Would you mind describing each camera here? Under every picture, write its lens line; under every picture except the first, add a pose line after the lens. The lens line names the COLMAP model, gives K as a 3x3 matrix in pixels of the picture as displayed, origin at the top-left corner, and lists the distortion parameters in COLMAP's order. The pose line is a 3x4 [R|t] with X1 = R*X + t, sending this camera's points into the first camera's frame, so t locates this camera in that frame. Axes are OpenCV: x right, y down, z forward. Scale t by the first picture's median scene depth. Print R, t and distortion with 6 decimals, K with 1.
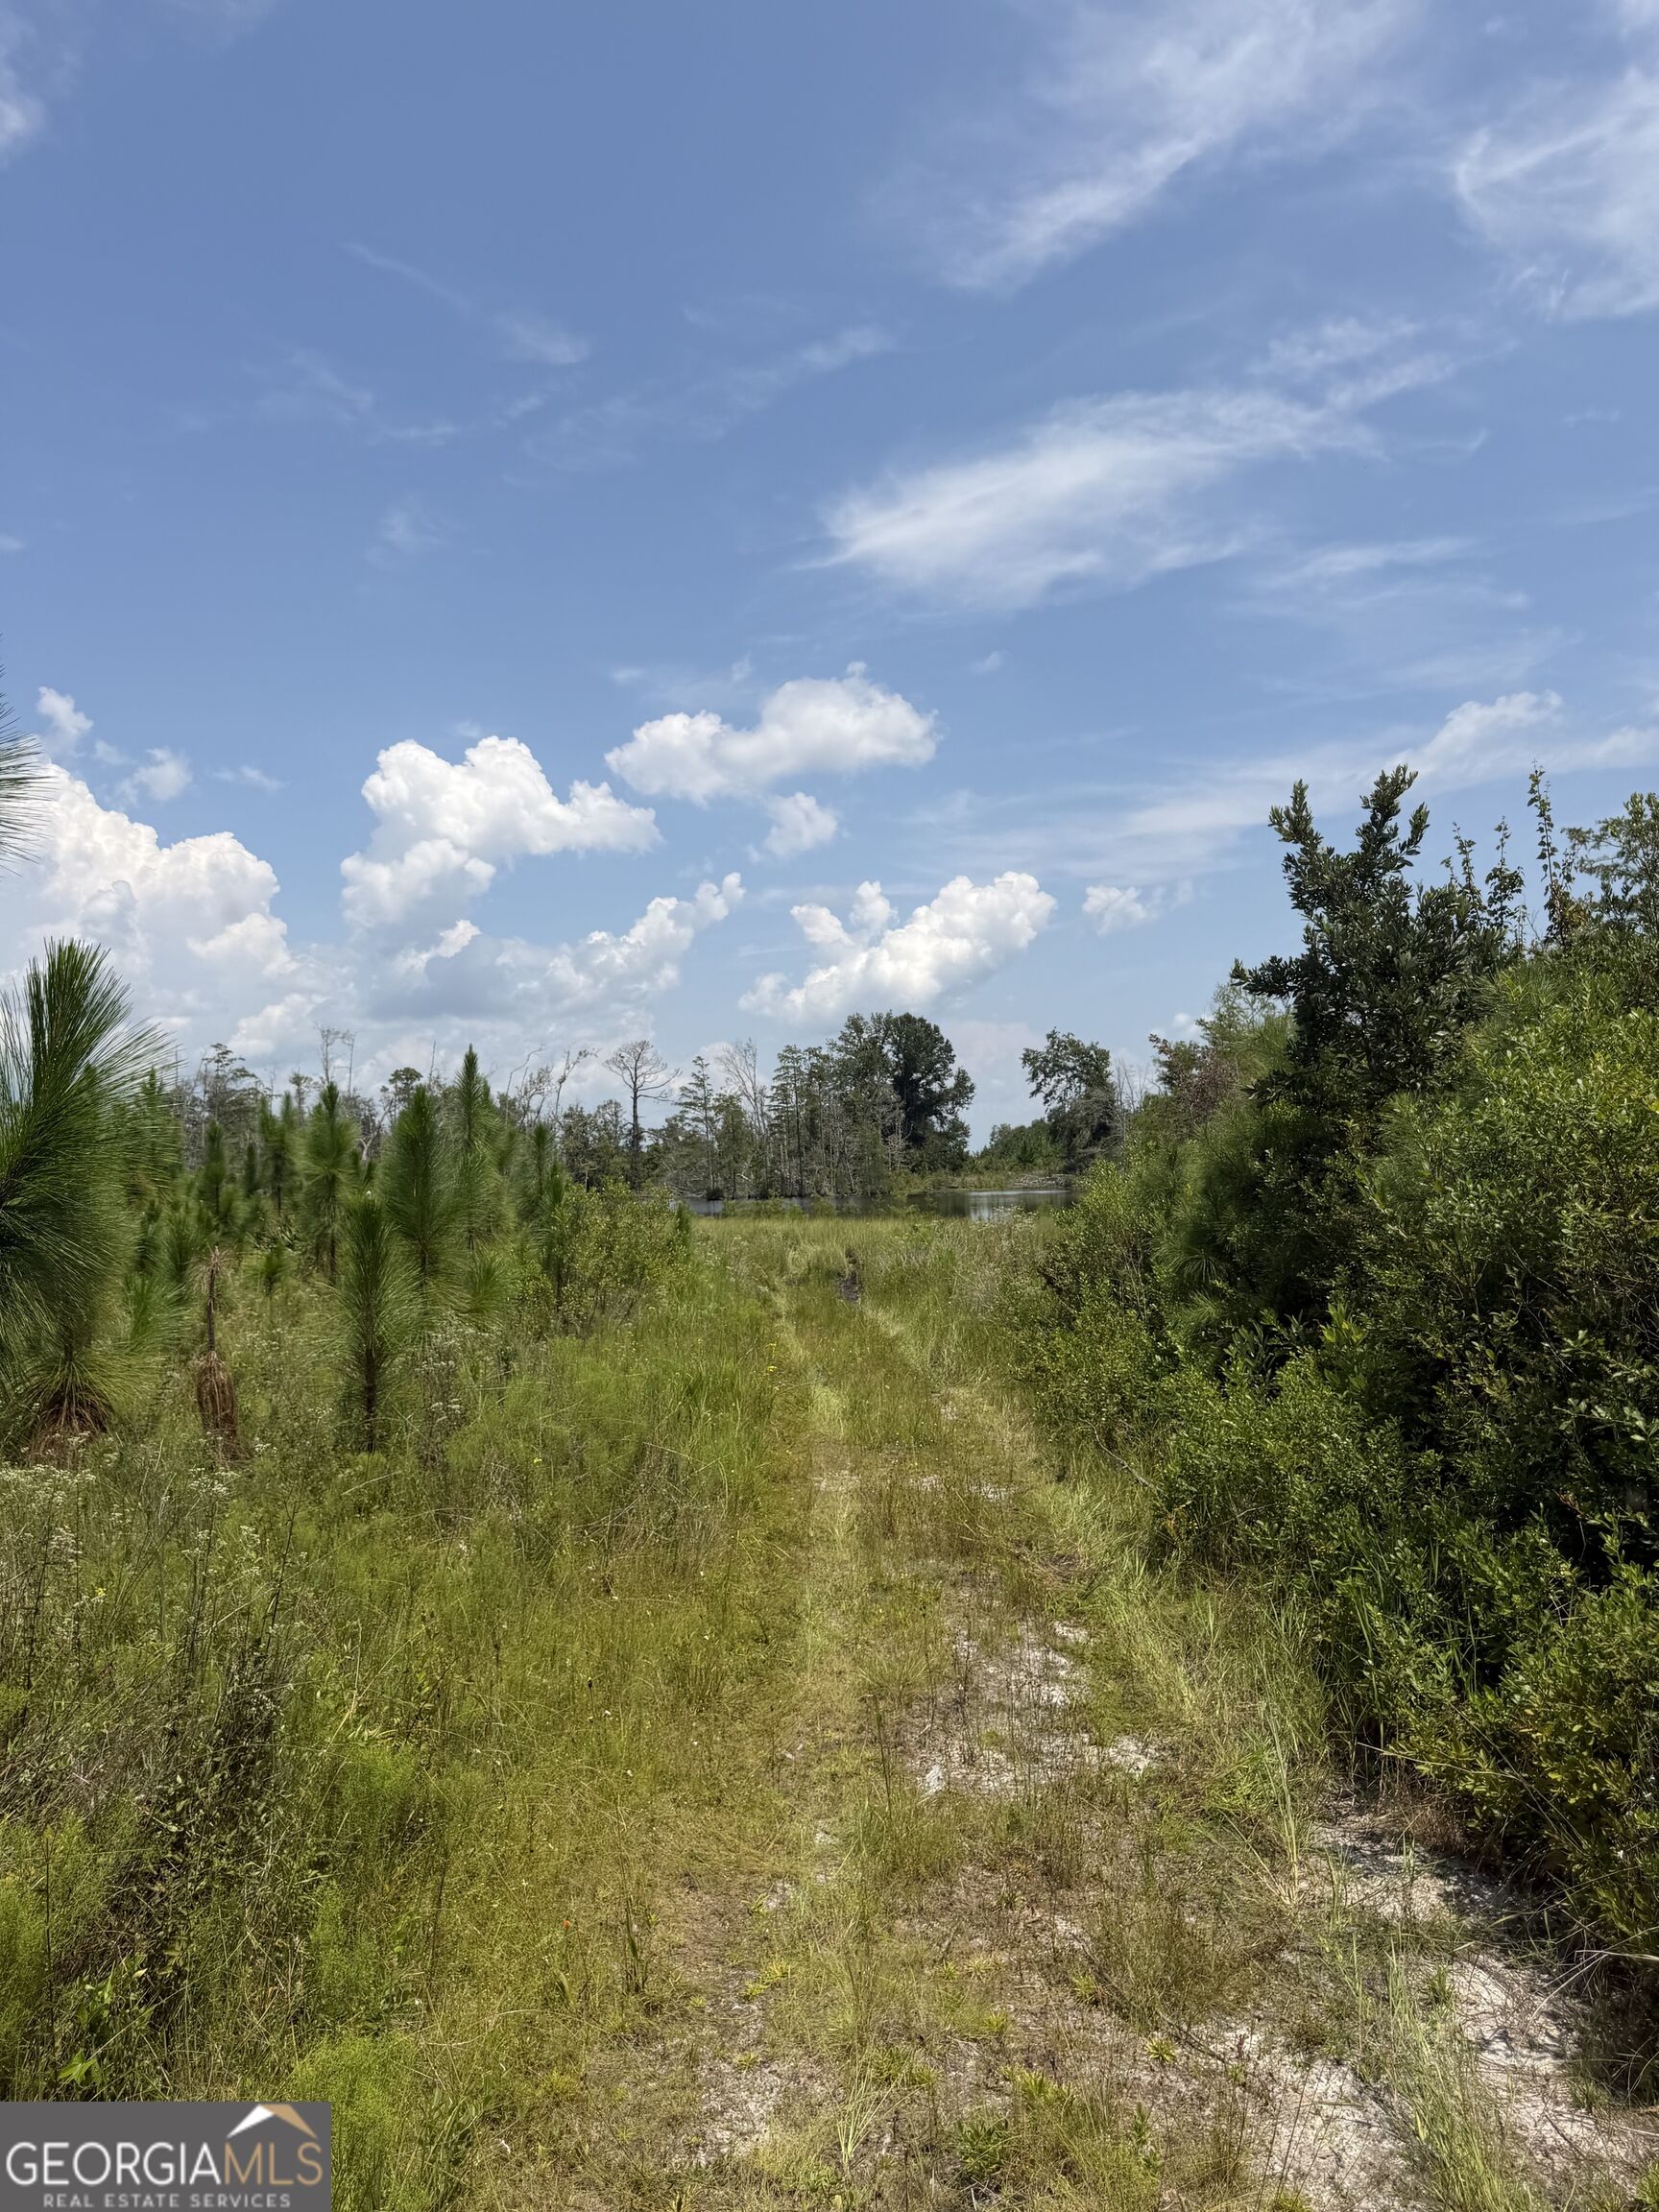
lens RADIAL K [[1533.3, 0, 829.5], [0, 1533.3, 1106.0], [0, 0, 1]] dist [0.054071, -0.095294]
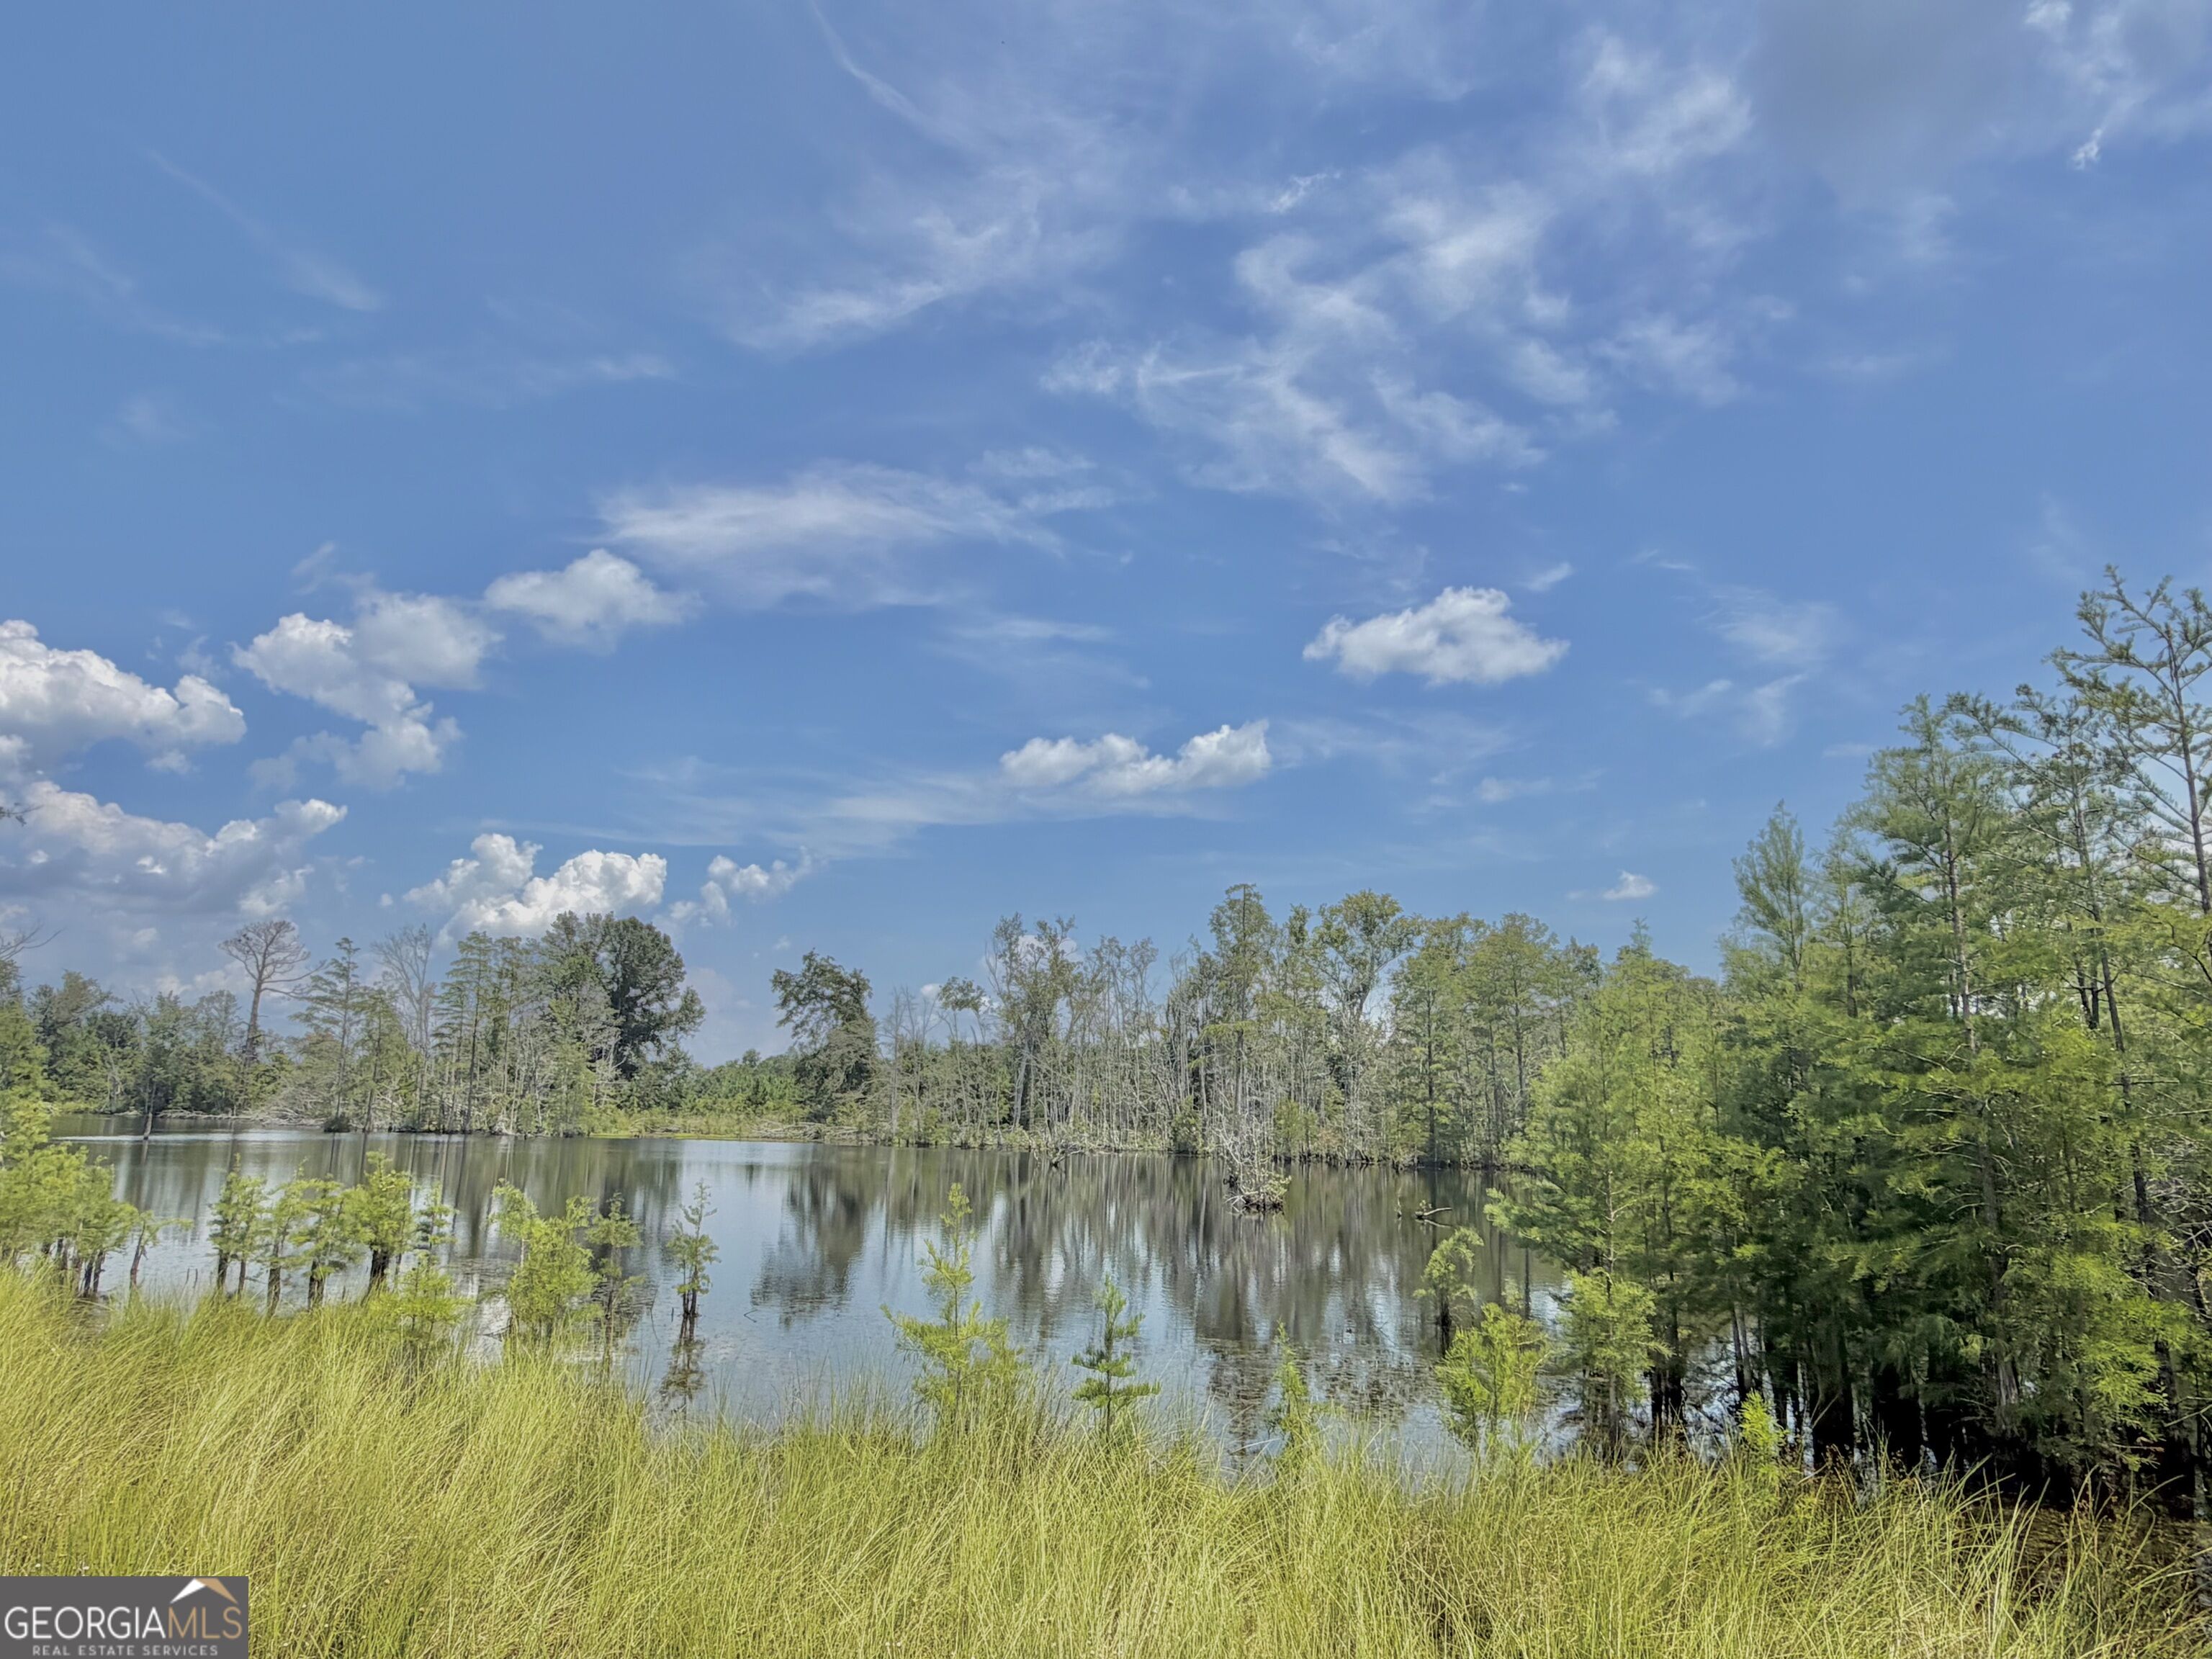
lens RADIAL K [[1344.5, 0, 1108.8], [0, 1344.5, 817.0], [0, 0, 1]] dist [-0.006517, -0.003069]
pose [[0.912671, 0.141807, 0.383304, -0.002882], [-0.072678, 0.979240, -0.189228, 0.007544], [-0.402180, 0.144845, 0.904030, 0.229419]]
